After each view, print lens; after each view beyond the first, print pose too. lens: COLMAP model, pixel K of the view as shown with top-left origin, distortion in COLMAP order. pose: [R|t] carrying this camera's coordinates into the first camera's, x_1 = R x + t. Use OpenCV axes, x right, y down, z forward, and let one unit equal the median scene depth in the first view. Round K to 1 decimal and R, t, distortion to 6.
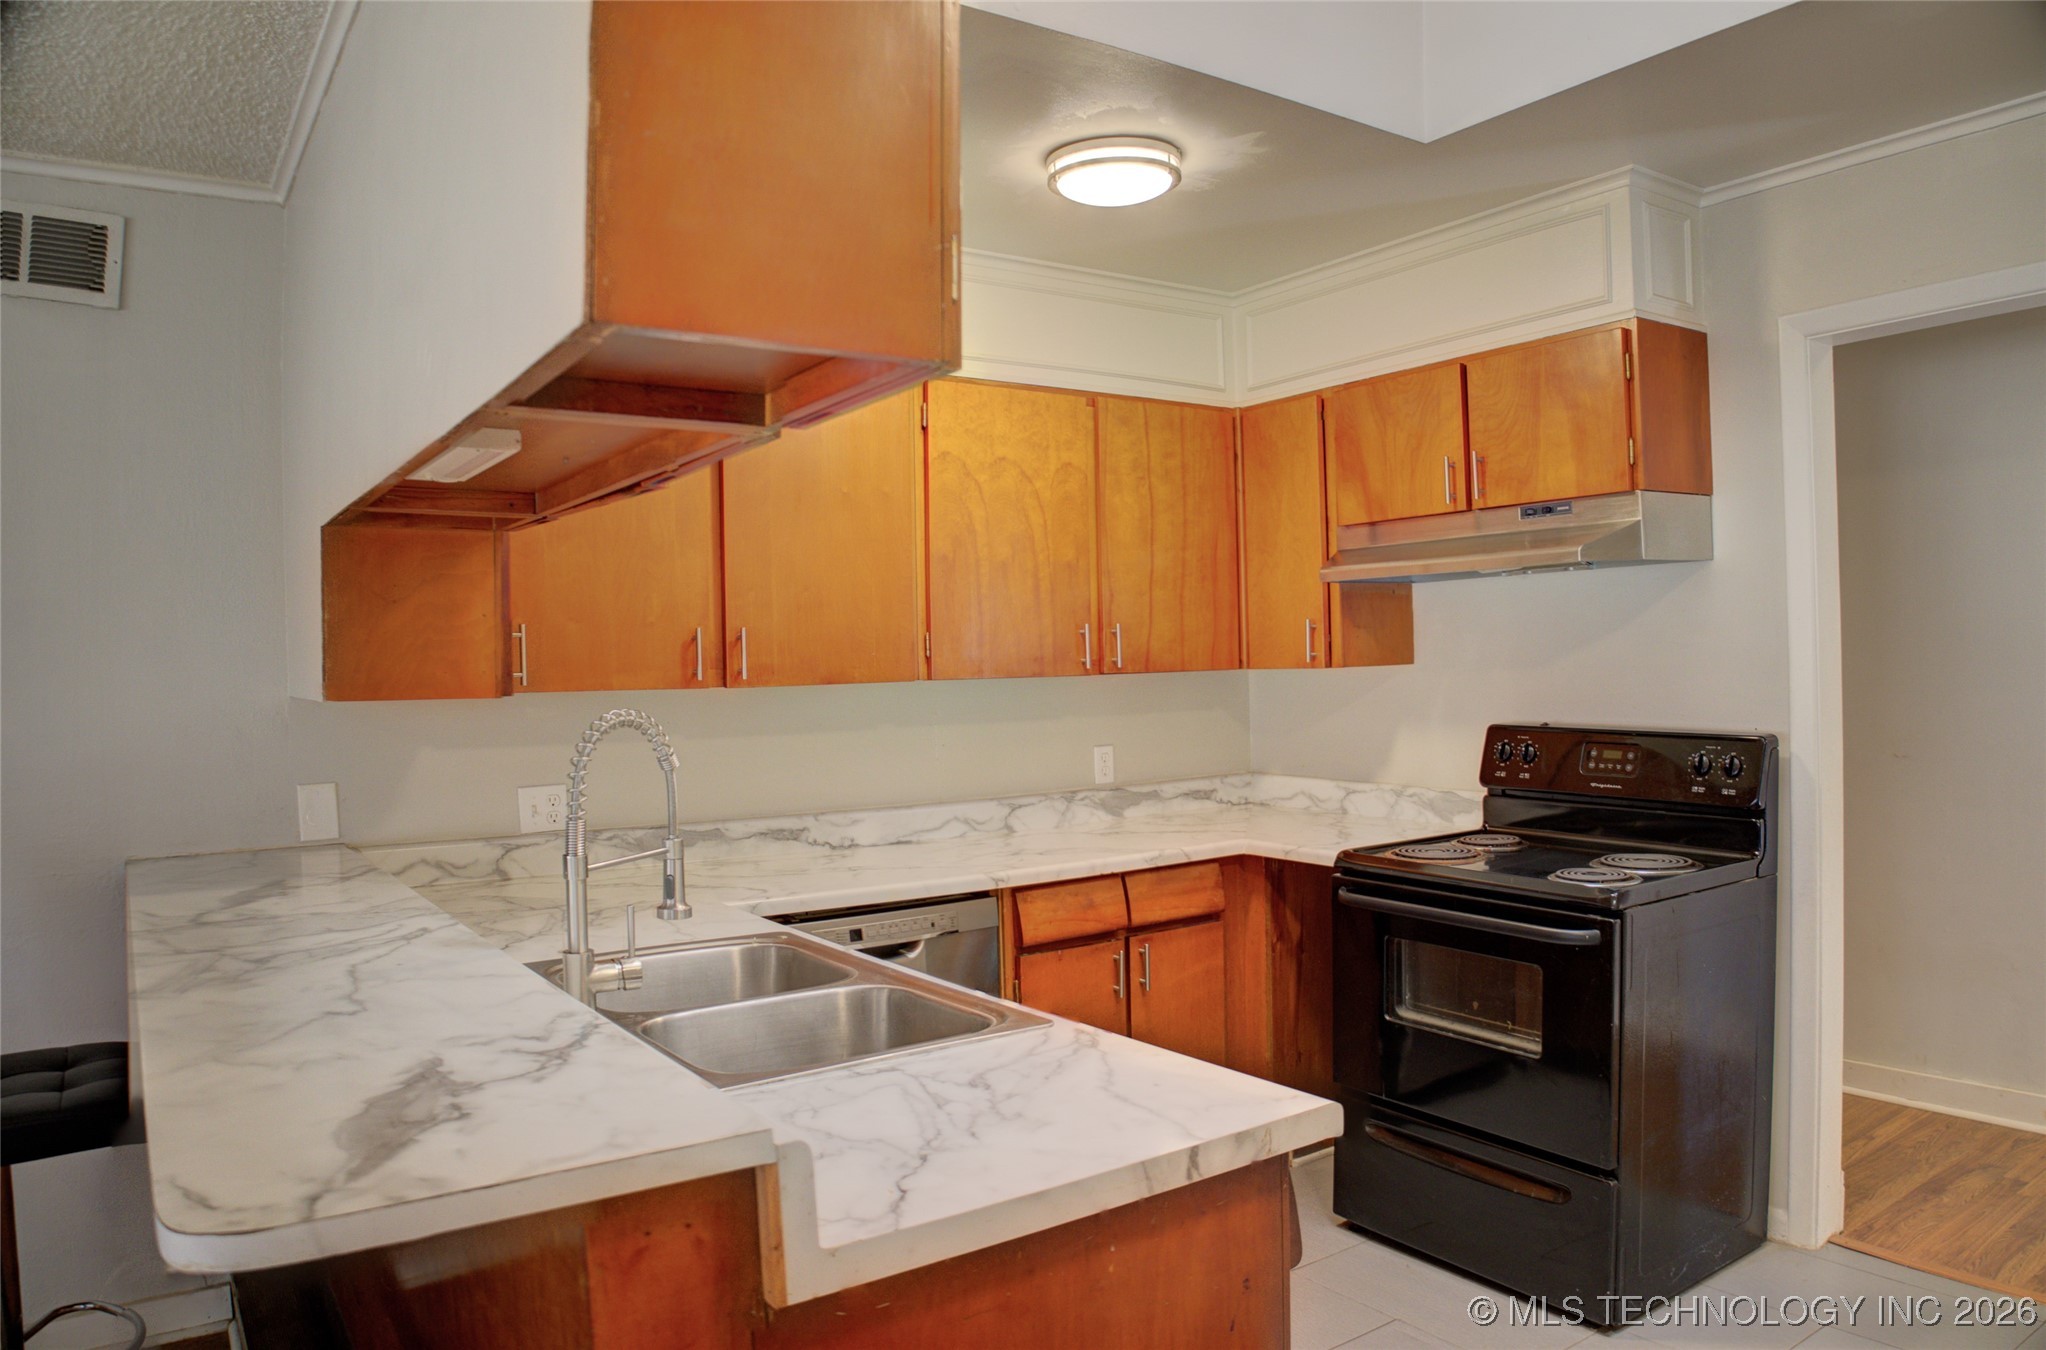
lens RADIAL K [[1382.6, 0, 1021.8], [0, 1382.6, 698.5], [0, 0, 1]] dist [-0.145495, 0.054911]
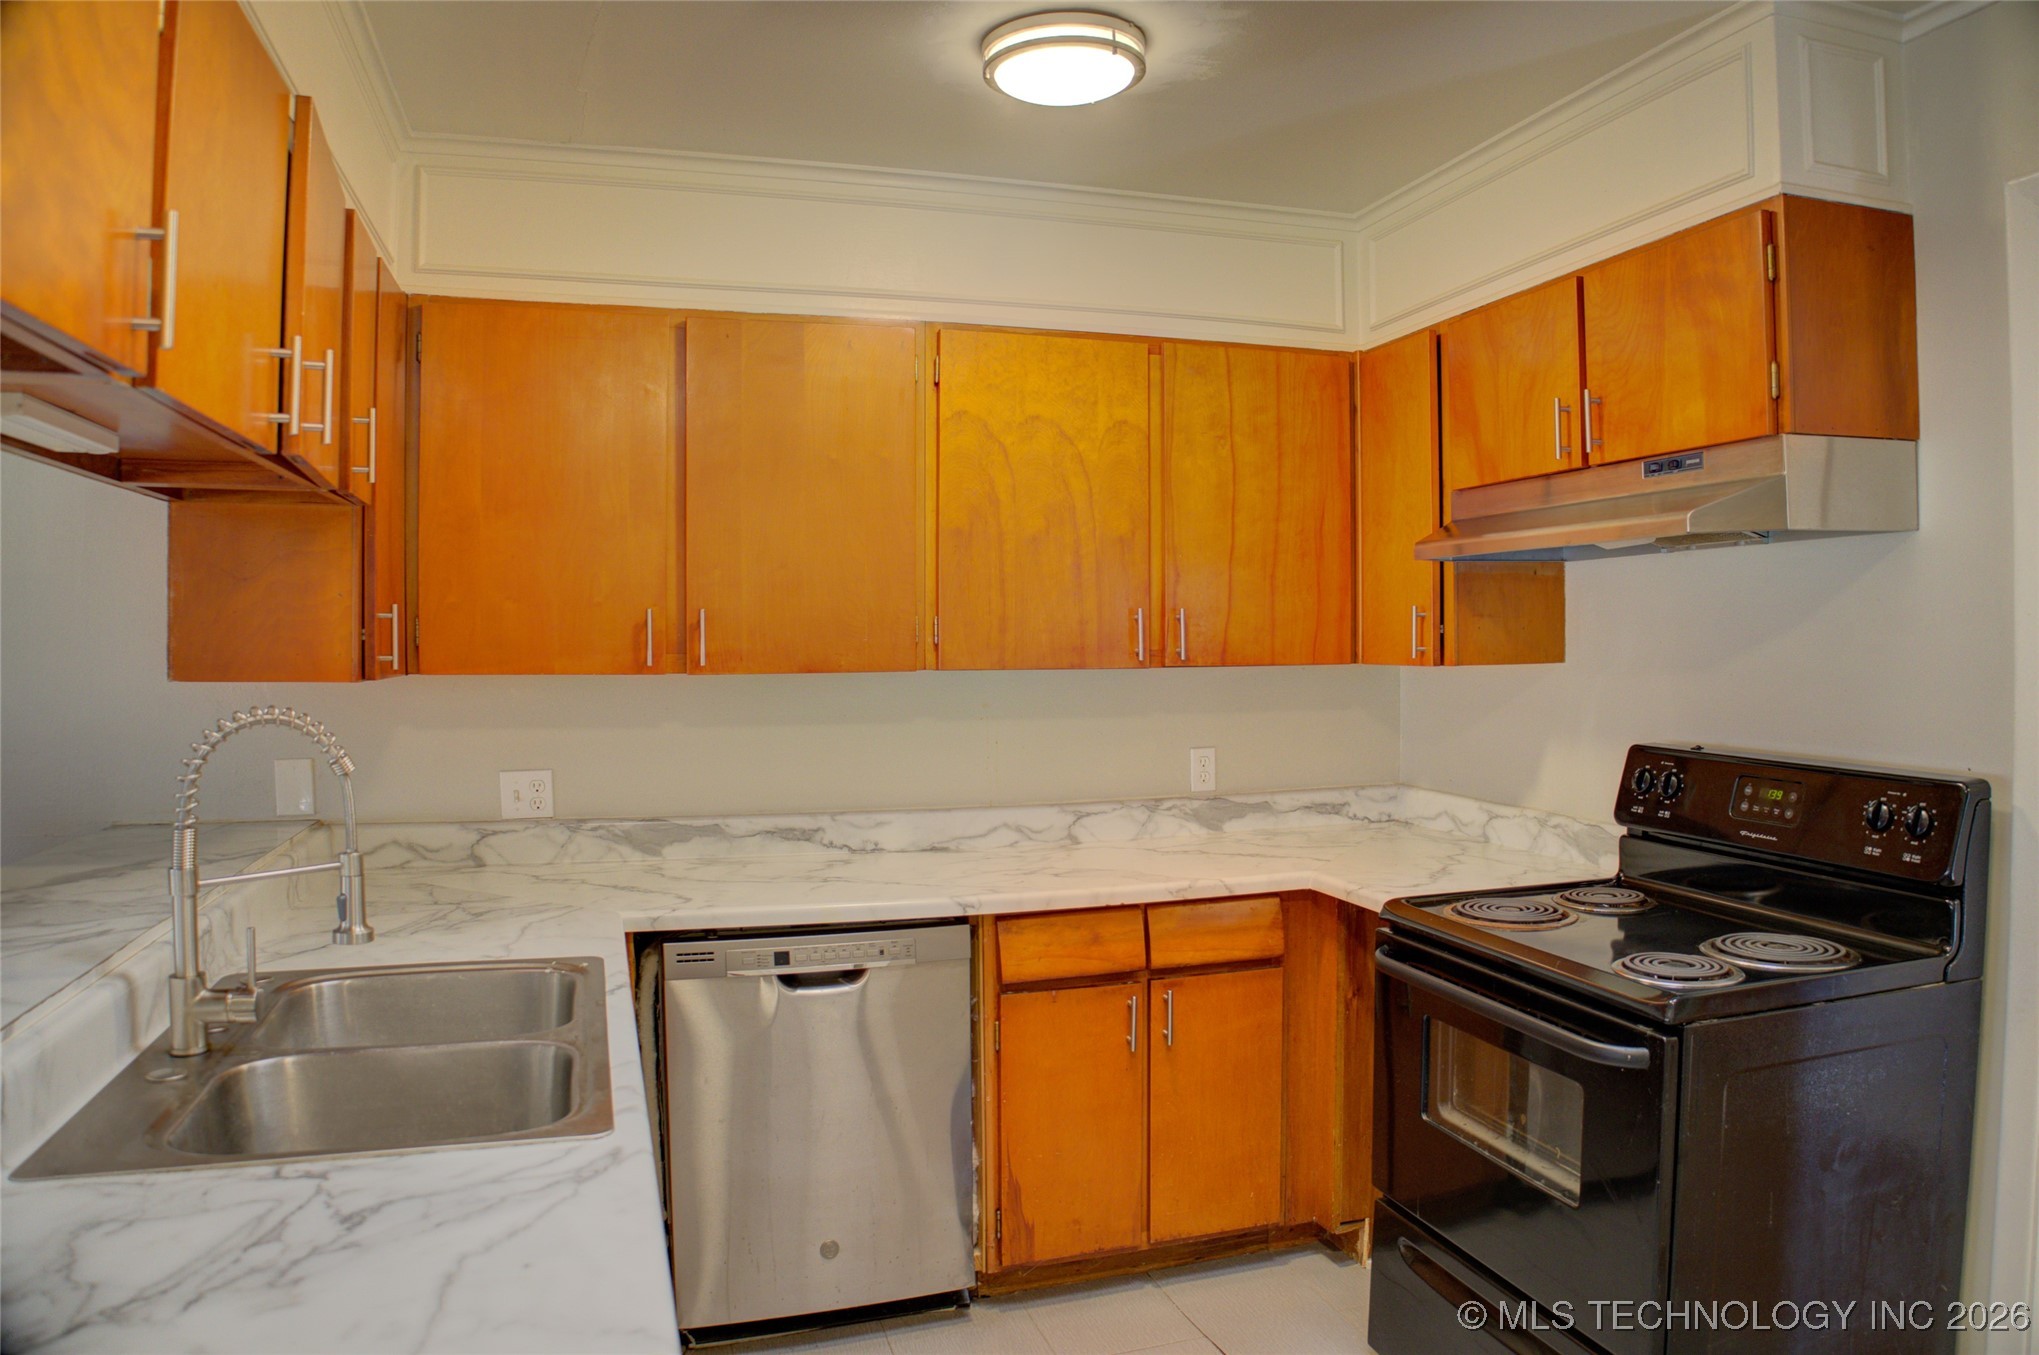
lens RADIAL K [[1364.6, 0, 1019.5], [0, 1364.6, 677.5], [0, 0, 1]] dist [-0.127677, 0.038392]
pose [[0.958556, 0.026336, -0.283685, 0.231884], [-0.025410, 0.999653, 0.006944, -0.015932], [0.283770, 0.000552, 0.958892, 0.179704]]
